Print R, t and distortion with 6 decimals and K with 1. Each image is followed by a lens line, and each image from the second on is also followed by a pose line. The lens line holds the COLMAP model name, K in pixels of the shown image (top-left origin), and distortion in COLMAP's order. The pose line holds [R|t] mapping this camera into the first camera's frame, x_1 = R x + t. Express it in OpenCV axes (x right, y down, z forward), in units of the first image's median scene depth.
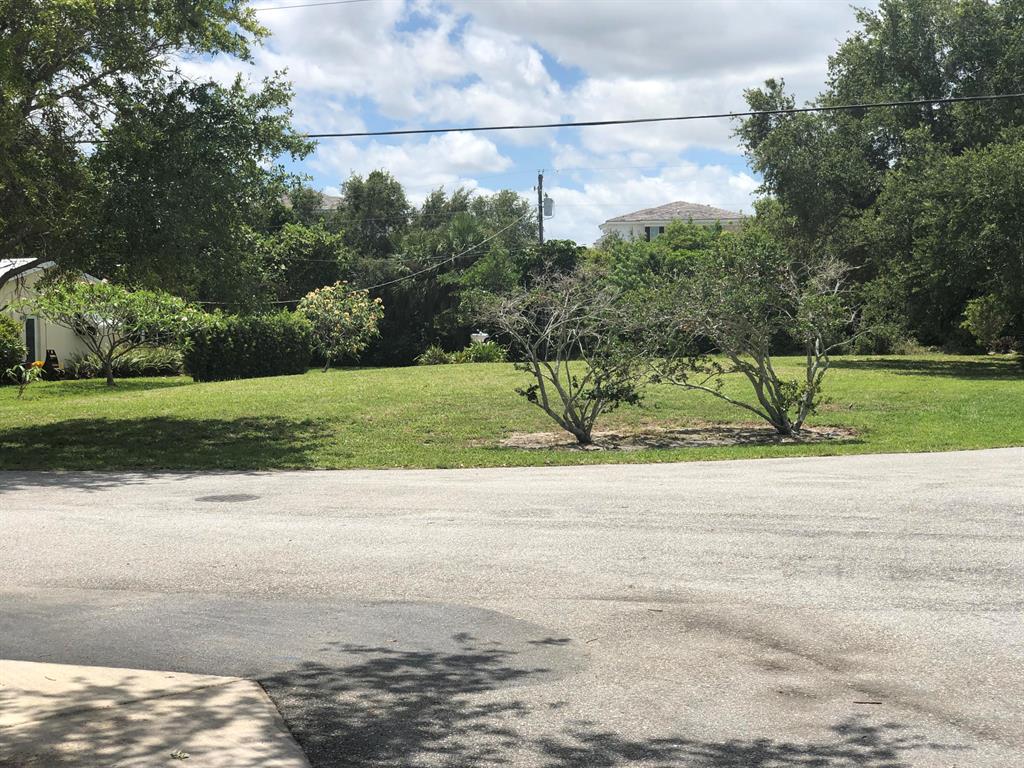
lens RADIAL K [[1584.7, 0, 512.0], [0, 1584.7, 384.0], [0, 0, 1]] dist [0.150725, -0.044797]
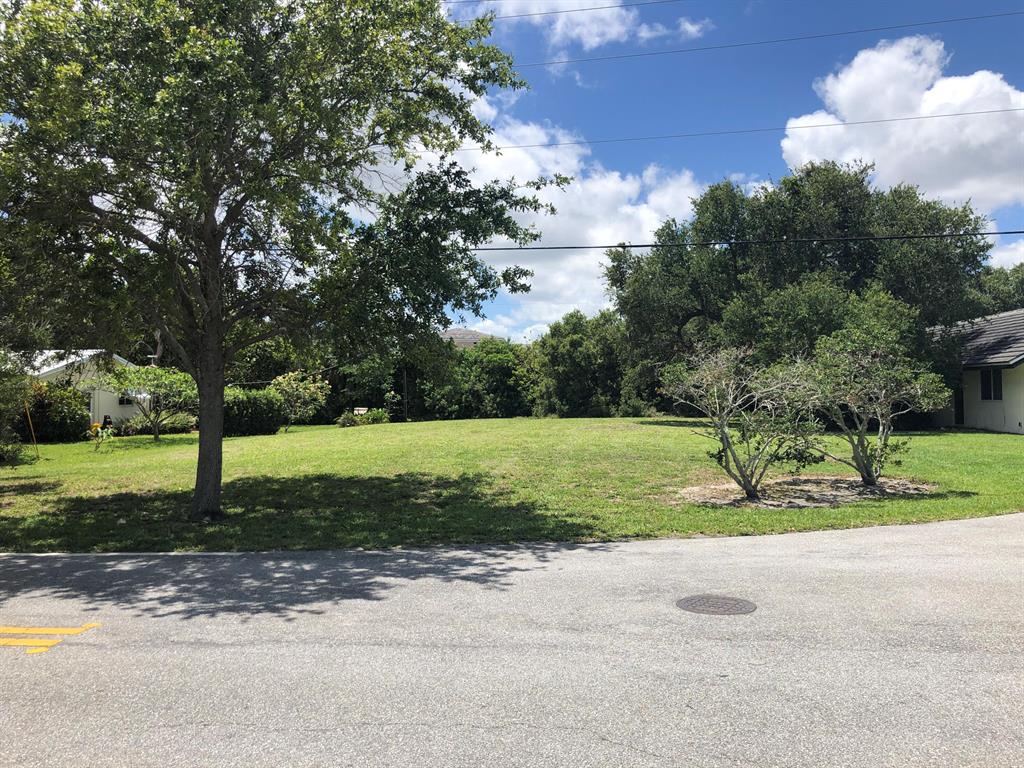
lens RADIAL K [[843.7, 0, 514.1], [0, 843.7, 401.5], [0, 0, 1]] dist [0.002287, 0.003039]
pose [[0.967542, 0.002206, 0.252702, -0.127157], [0.006591, 0.999401, -0.033963, -0.005917], [-0.252626, 0.034526, 0.966948, 0.194815]]
